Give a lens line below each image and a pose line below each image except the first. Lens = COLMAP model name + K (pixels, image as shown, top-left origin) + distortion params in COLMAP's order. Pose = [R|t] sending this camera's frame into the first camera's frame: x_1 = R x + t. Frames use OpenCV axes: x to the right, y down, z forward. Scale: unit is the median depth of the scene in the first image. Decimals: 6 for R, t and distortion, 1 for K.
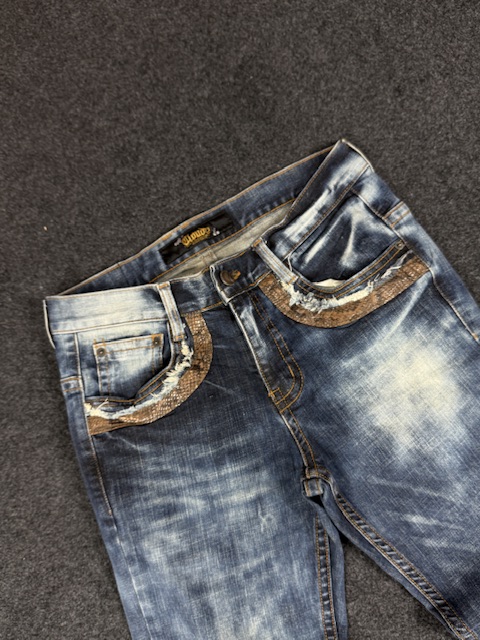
lens RADIAL K [[525.8, 0, 239.9], [0, 525.8, 329.4], [0, 0, 1]] dist [0.145539, -0.364356]
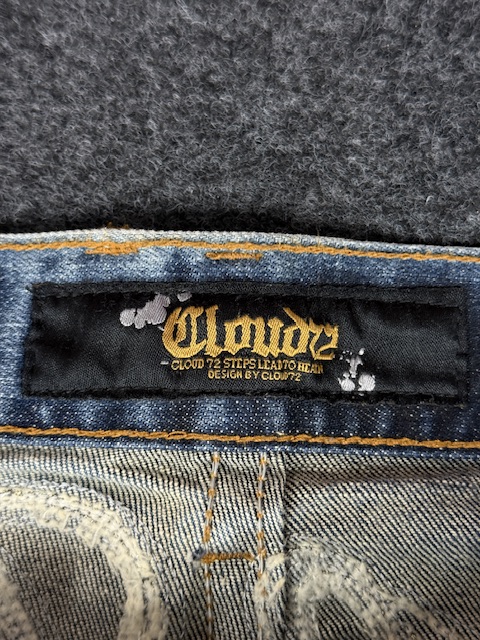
lens RADIAL K [[899.5, 0, 240.0], [0, 899.5, 320.0], [0, 0, 1]] dist [0.126810, 0.007742]
pose [[0.853722, 0.520720, -0.002972, -0.093827], [-0.520292, 0.853226, 0.036073, -0.202930], [0.021320, -0.029250, 0.999345, 0.748505]]
